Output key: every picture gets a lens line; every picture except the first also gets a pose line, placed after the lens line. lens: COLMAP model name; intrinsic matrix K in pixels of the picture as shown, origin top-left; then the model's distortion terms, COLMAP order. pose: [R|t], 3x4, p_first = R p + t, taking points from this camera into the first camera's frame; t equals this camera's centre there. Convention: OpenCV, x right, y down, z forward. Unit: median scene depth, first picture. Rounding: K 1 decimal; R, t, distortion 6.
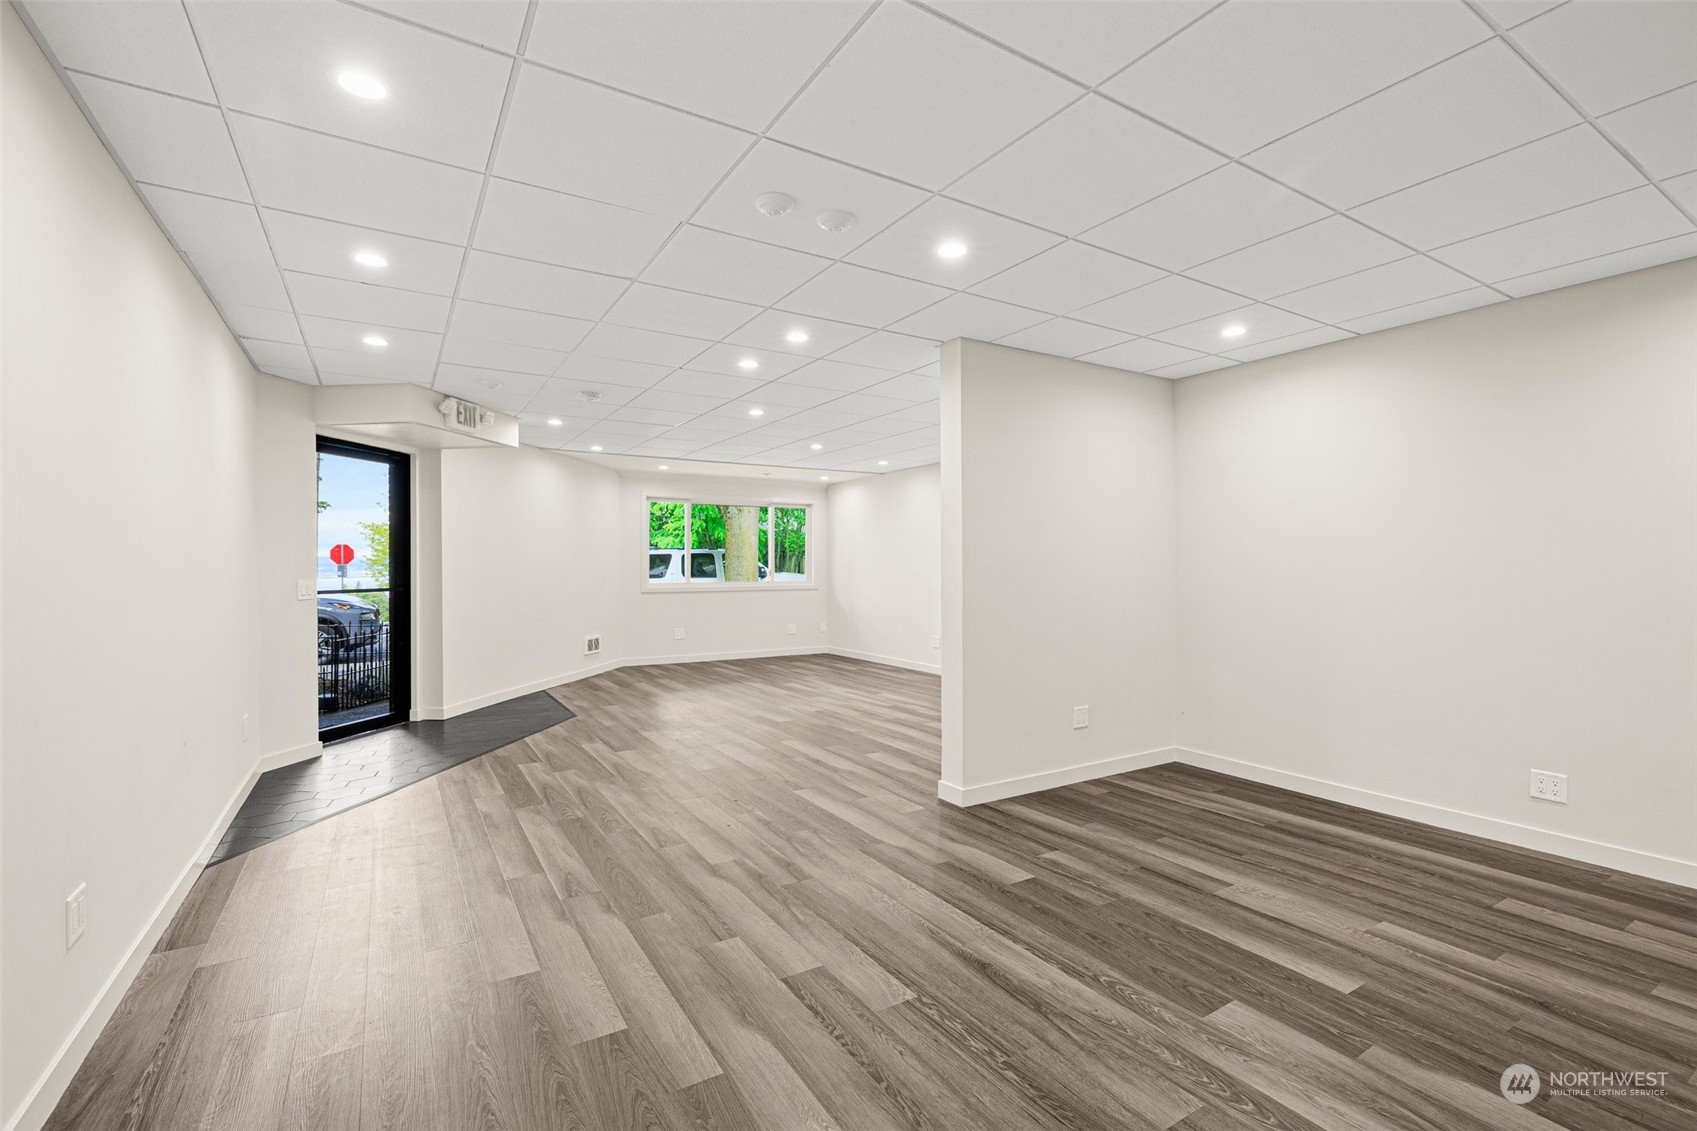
lens RADIAL K [[753.3, 0, 850.2], [0, 753.3, 564.8], [0, 0, 1]] dist [0.000267, -0.000713]
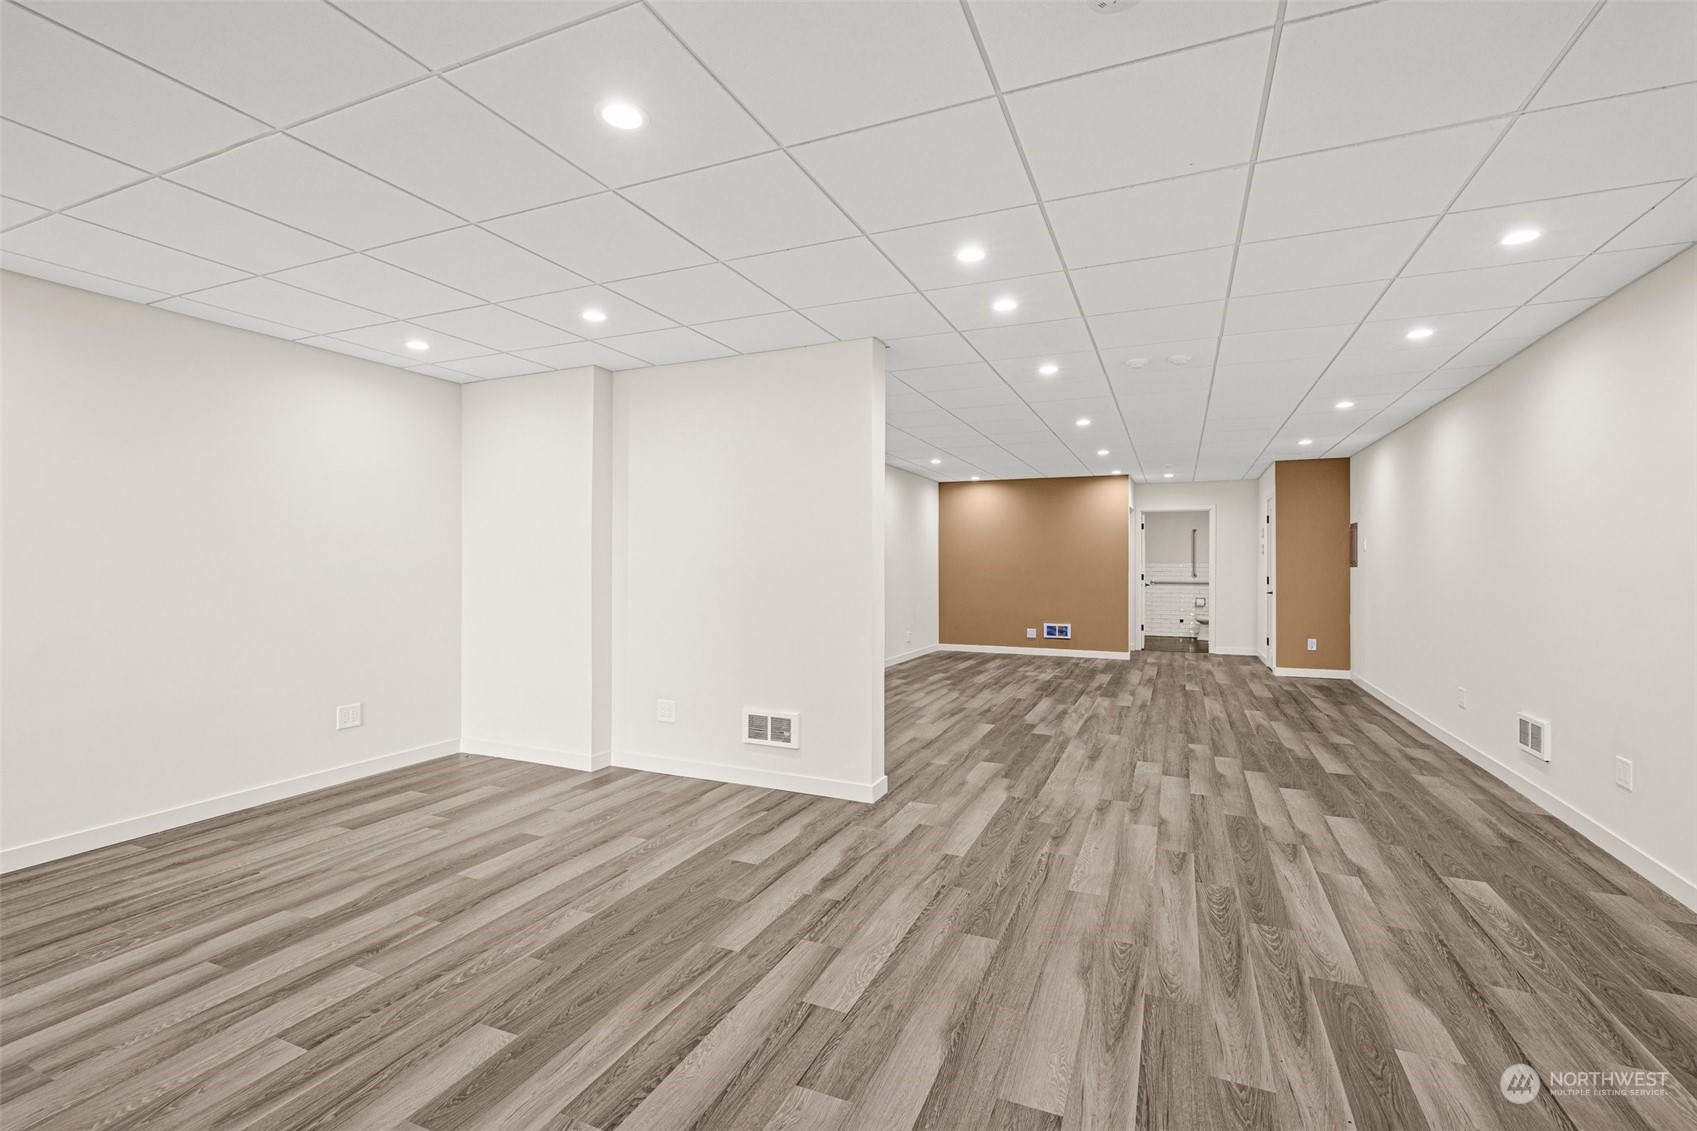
lens RADIAL K [[753.3, 0, 852.9], [0, 753.3, 564.9], [0, 0, 1]] dist [0.000267, -0.000713]
pose [[-0.572248, -0.002044, 0.820078, -0.448354], [-0.001738, 0.999998, 0.001279, 0.000490], [-0.820079, -0.000694, -0.572251, 1.066557]]
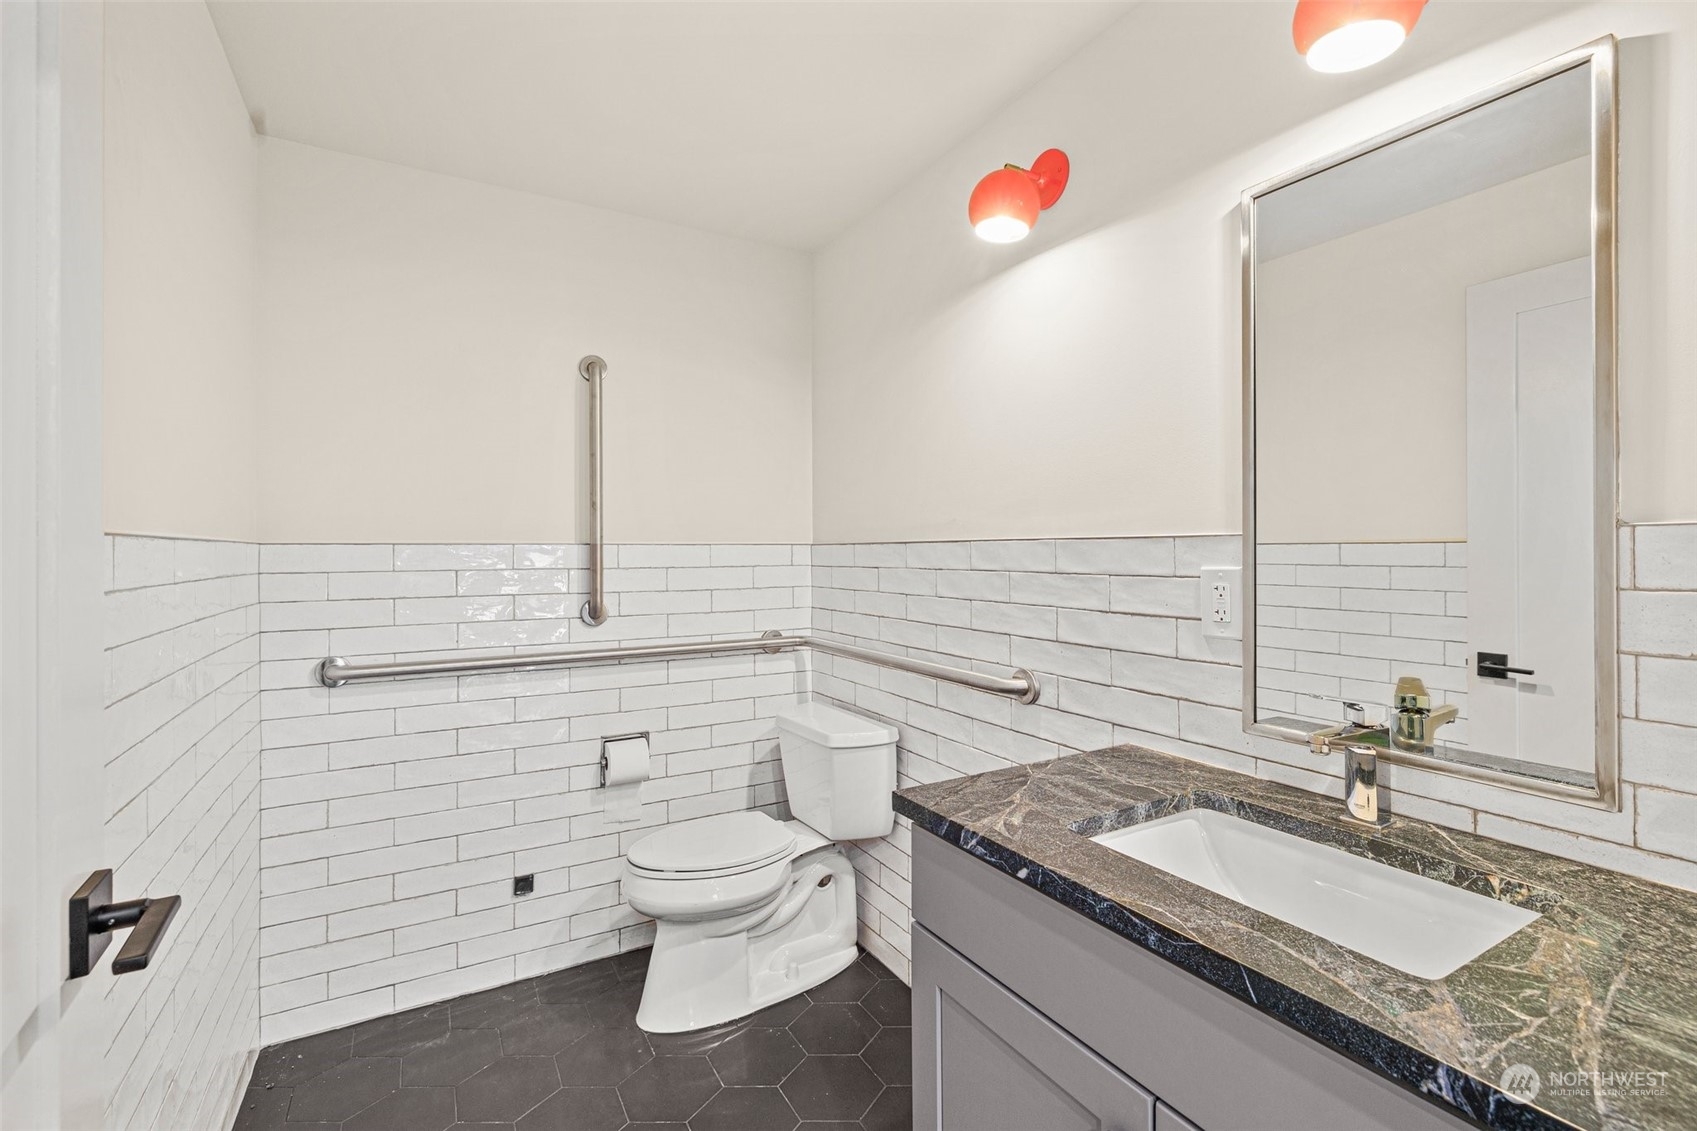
lens RADIAL K [[753.3, 0, 845.6], [0, 753.3, 538.9], [0, 0, 1]] dist [0.000267, -0.000713]
pose [[-0.999318, 0.007358, 0.036199, 0.618680], [0.006765, 0.999841, -0.016477, 0.000628], [-0.036314, -0.016221, -0.999209, -0.589690]]
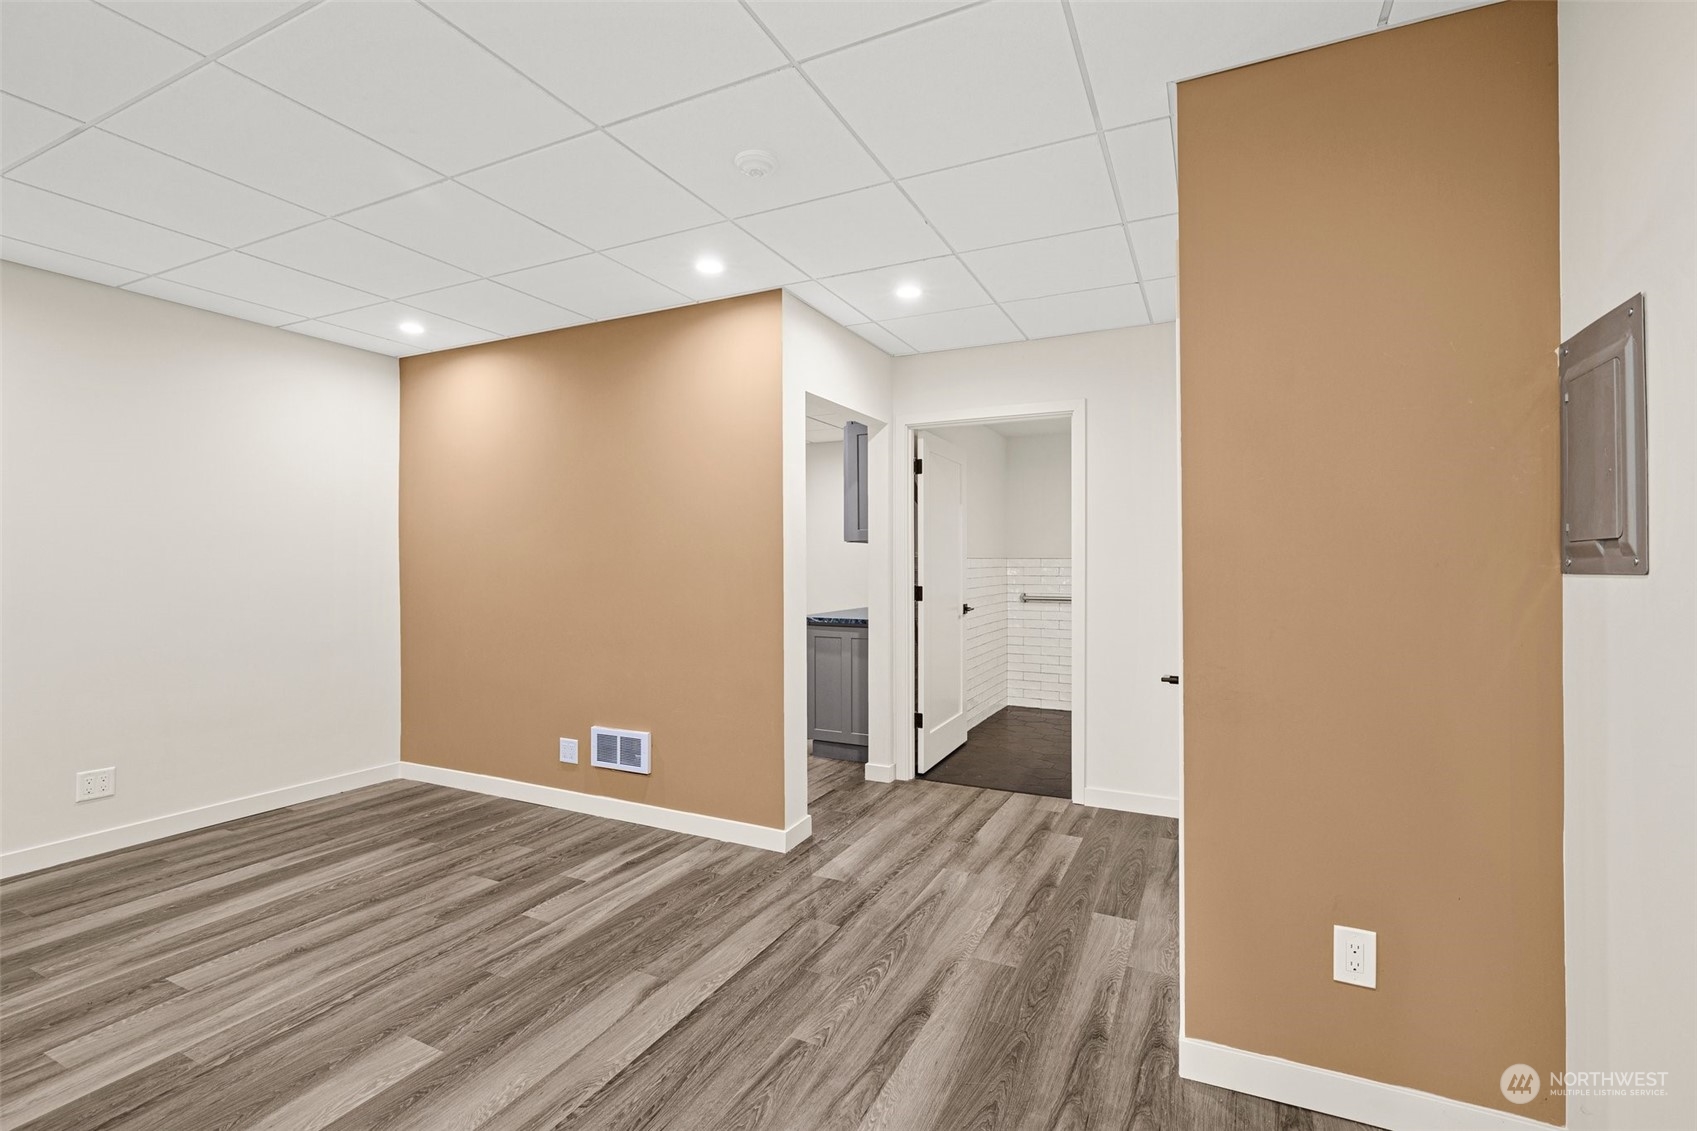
lens RADIAL K [[753.3, 0, 849.6], [0, 753.3, 555.7], [0, 0, 1]] dist [0.000267, -0.000713]
pose [[-0.530748, 0.007485, 0.847497, 0.071178], [0.000268, 0.999962, -0.008664, 0.000144], [-0.847530, -0.004371, -0.530730, -0.123170]]
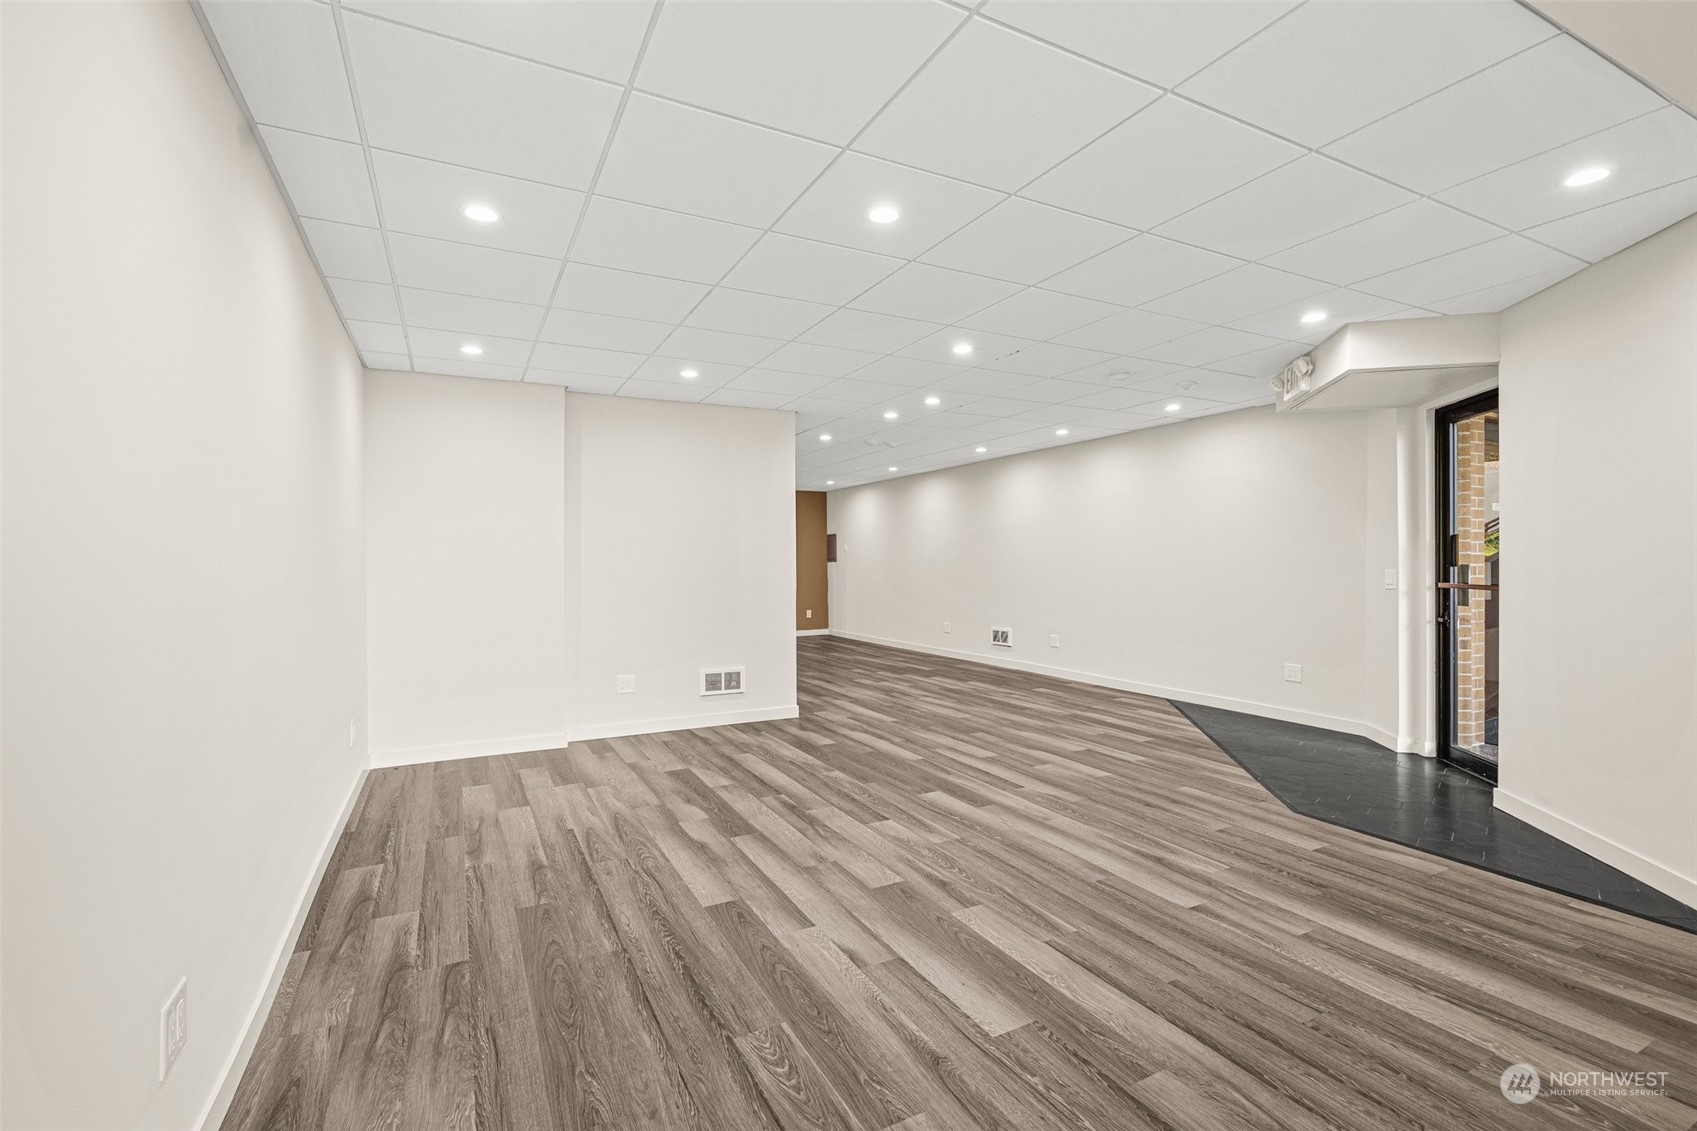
lens RADIAL K [[753.3, 0, 858.3], [0, 753.3, 566.4], [0, 0, 1]] dist [0.000267, -0.000713]
pose [[-0.997772, 0.008109, 0.066224, -0.068245], [0.008483, 0.999950, 0.005358, 0.003392], [-0.066178, 0.005908, -0.997790, 1.671438]]
